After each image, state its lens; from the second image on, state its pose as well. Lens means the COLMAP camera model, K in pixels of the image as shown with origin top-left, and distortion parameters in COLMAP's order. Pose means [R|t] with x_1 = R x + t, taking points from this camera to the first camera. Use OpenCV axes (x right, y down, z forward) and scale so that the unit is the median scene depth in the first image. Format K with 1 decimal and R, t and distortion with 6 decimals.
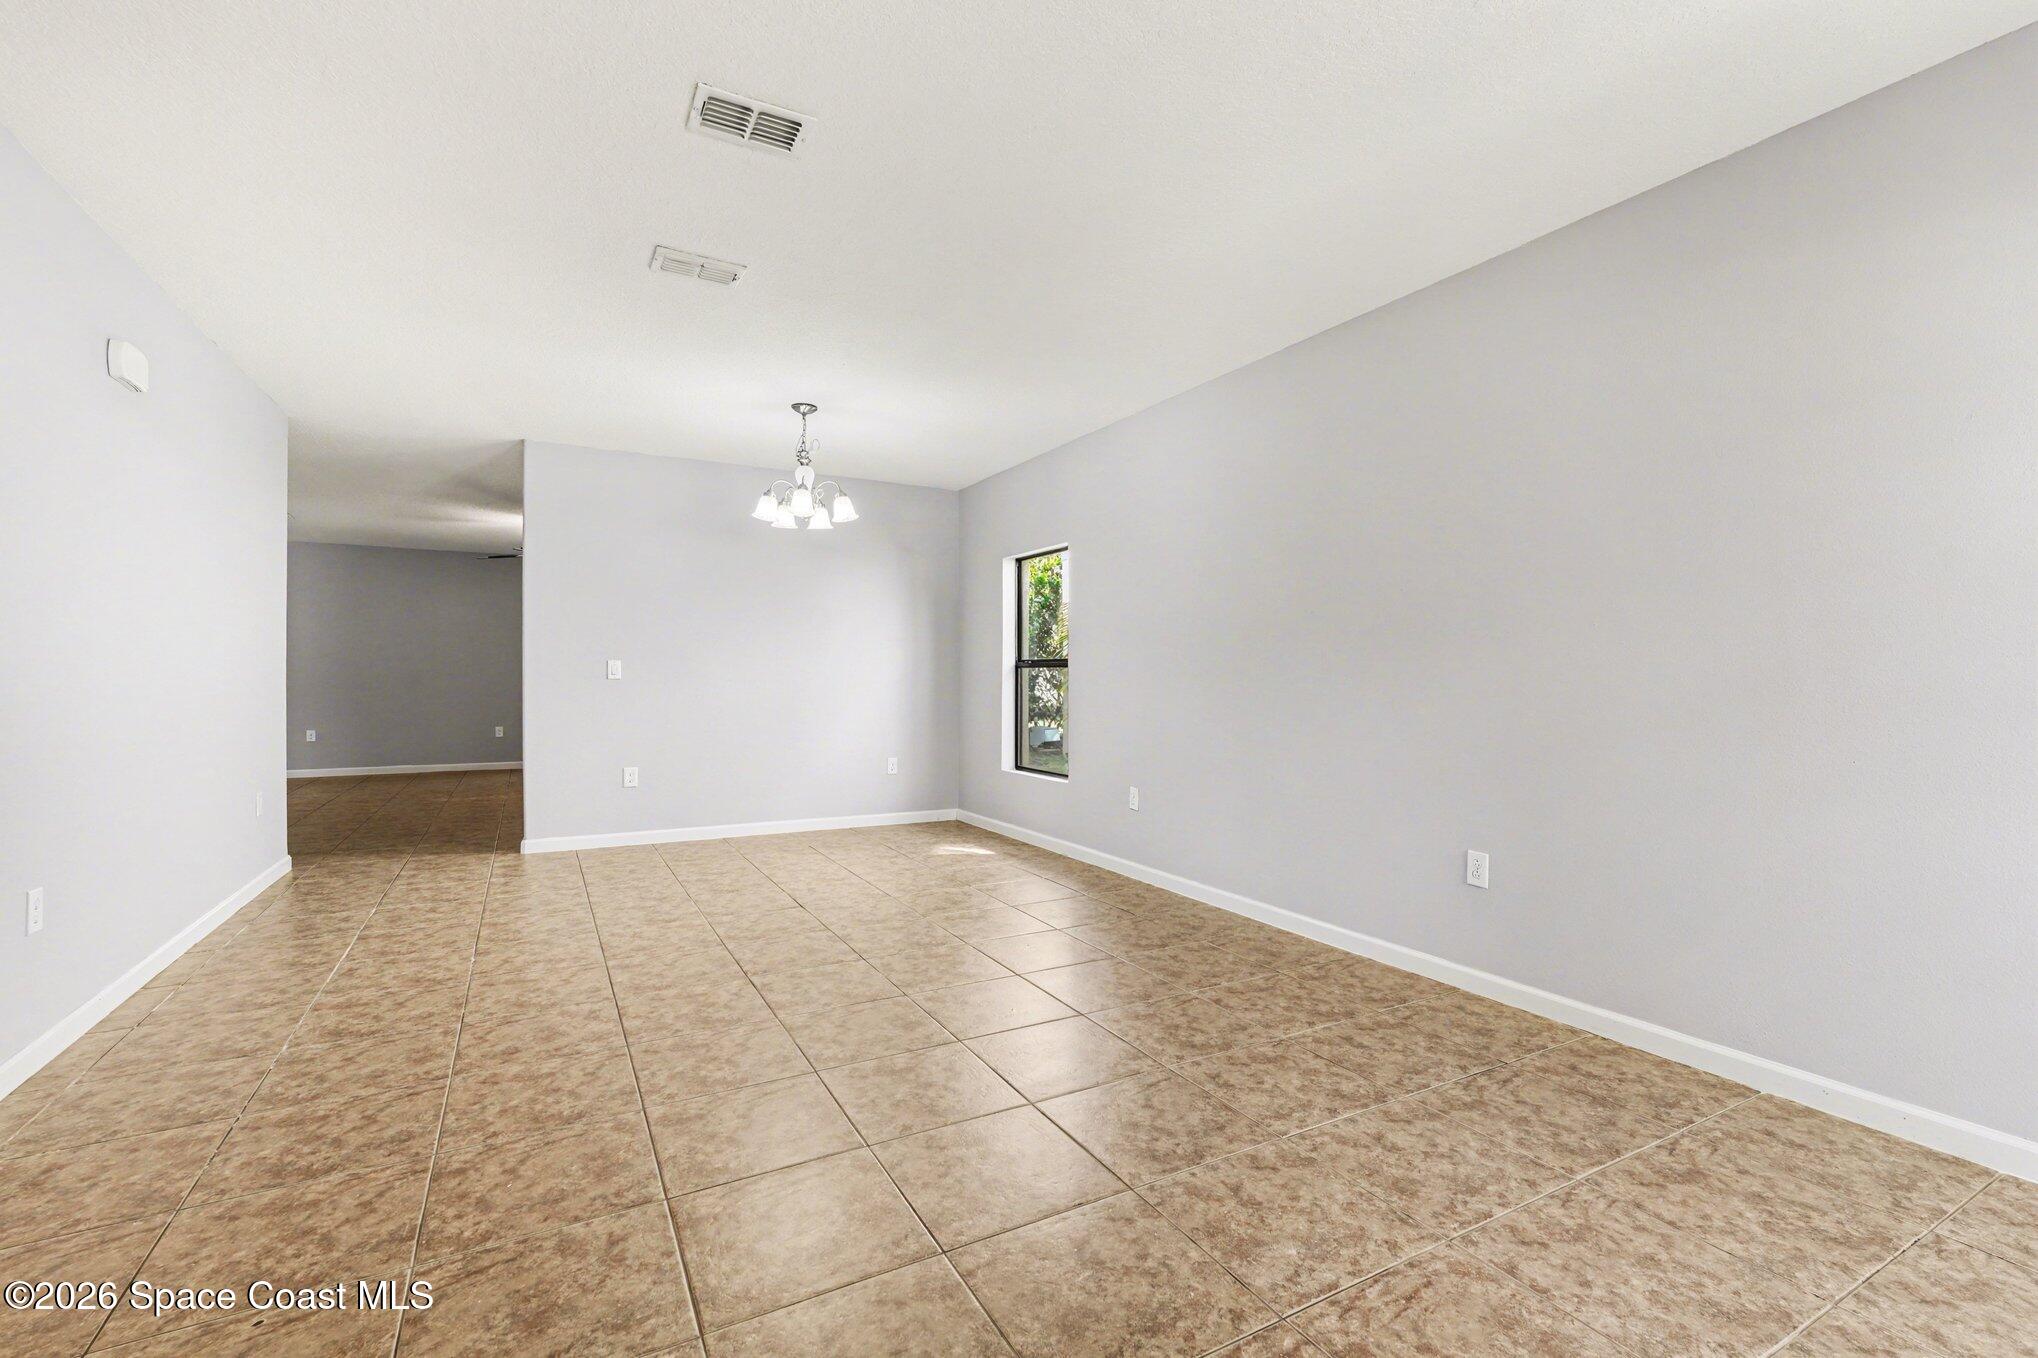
lens RADIAL K [[890.9, 0, 1025.1], [0, 890.9, 676.1], [0, 0, 1]] dist [0.002400, -0.000425]
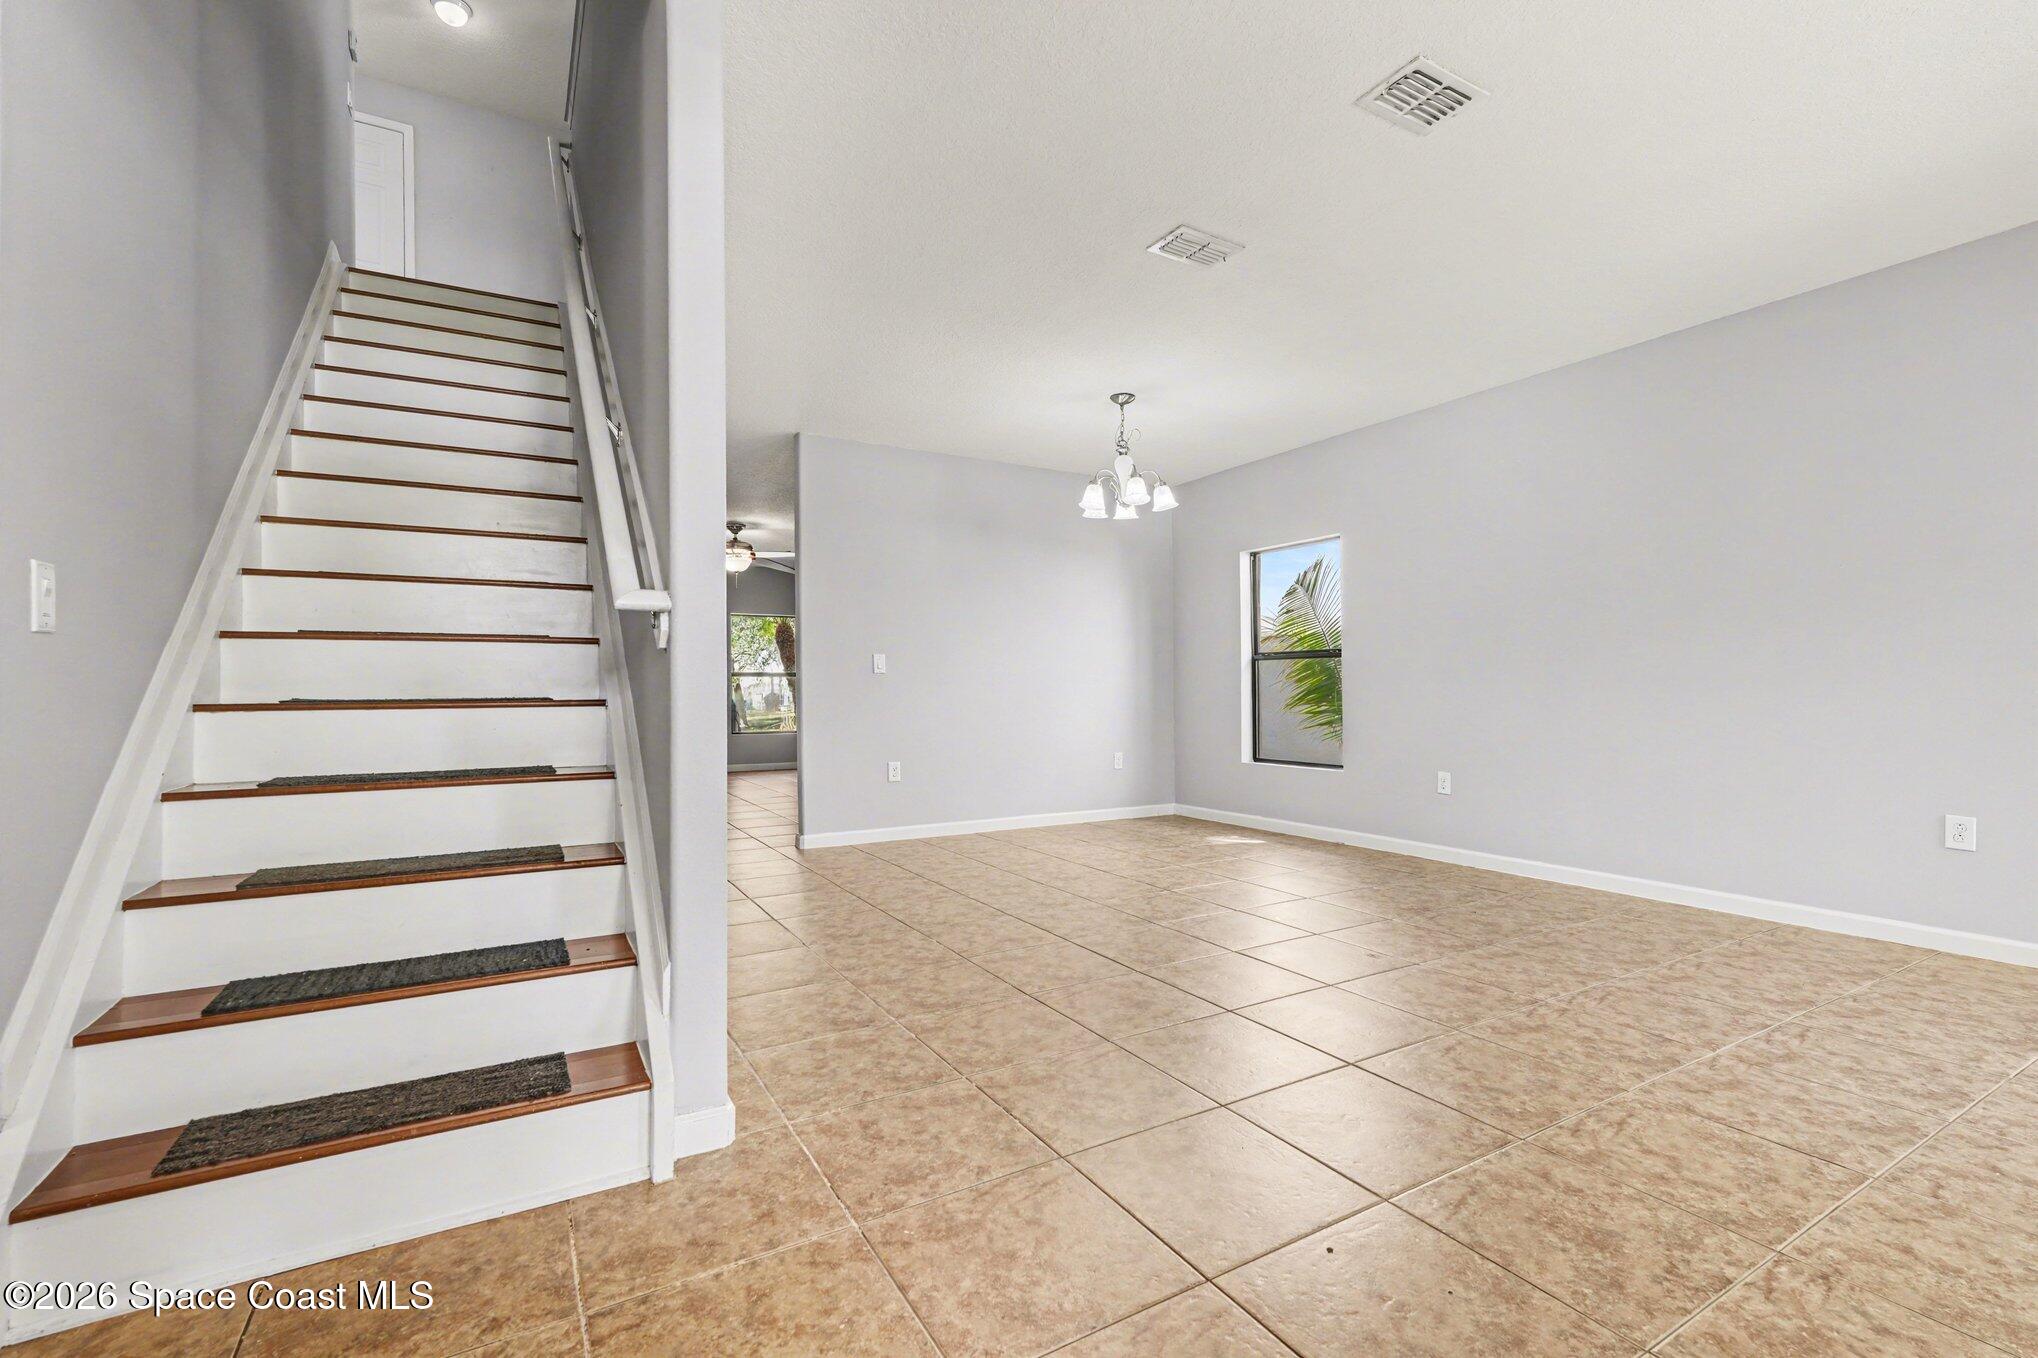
lens RADIAL K [[890.9, 0, 1025.1], [0, 890.9, 676.1], [0, 0, 1]] dist [0.002400, -0.000425]
pose [[0.999665, -0.008560, 0.024430, -0.386175], [0.008915, 0.999856, -0.014461, 0.026840], [-0.024303, 0.014674, 0.999597, -0.003364]]
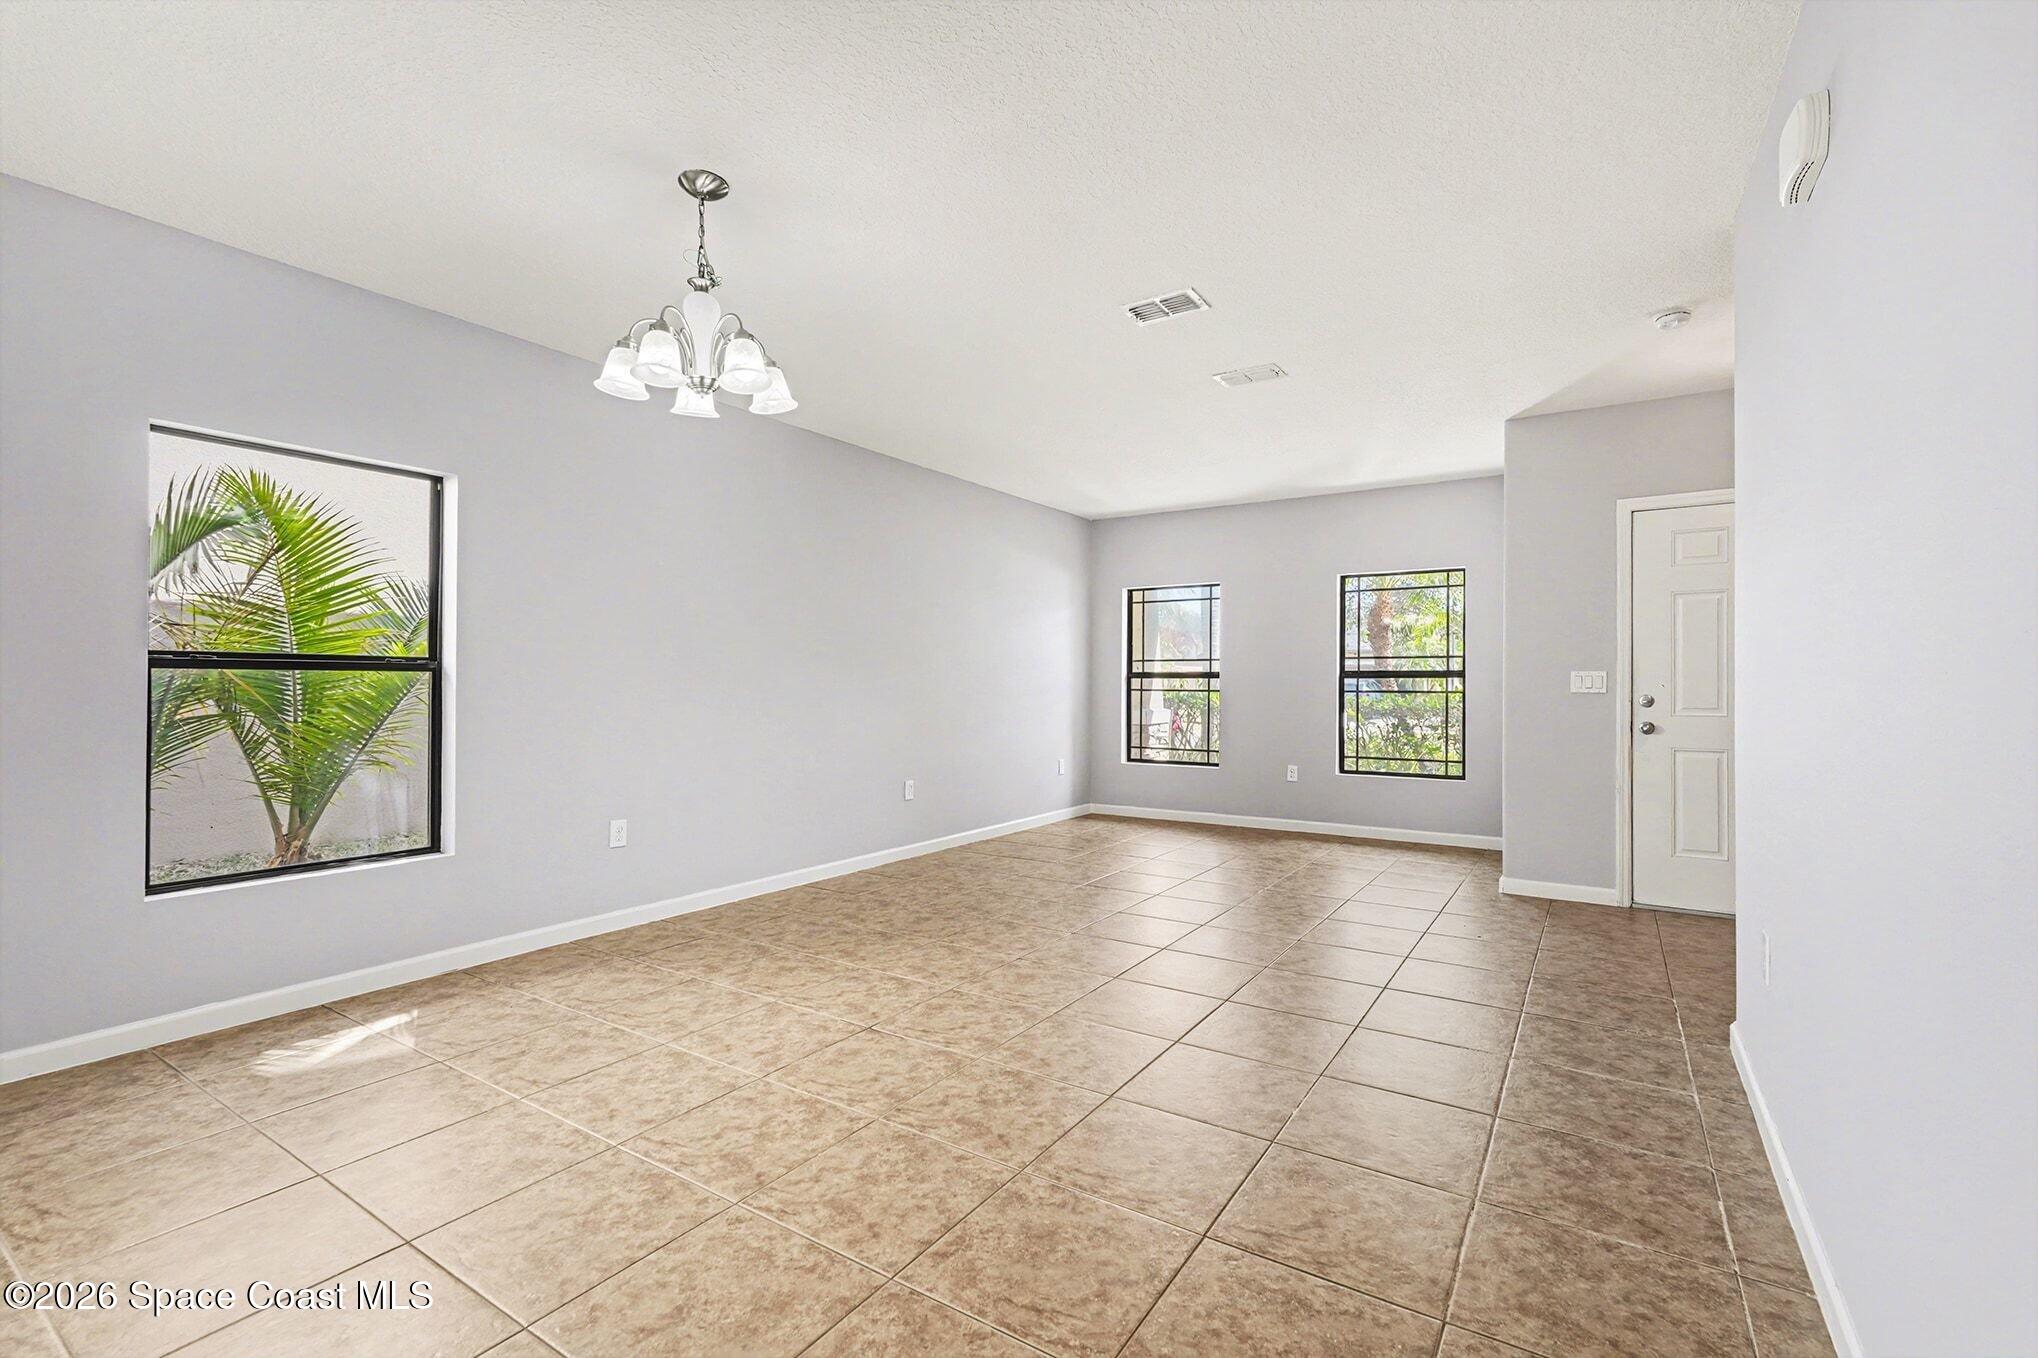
lens RADIAL K [[900.2, 0, 1021.1], [0, 900.2, 674.2], [0, 0, 1]] dist [-0.000173, 0.000037]
pose [[-0.467580, 0.006850, 0.883924, -0.812588], [-0.003532, 0.999948, -0.009617, -0.004475], [-0.883944, -0.007619, -0.467531, 1.083505]]
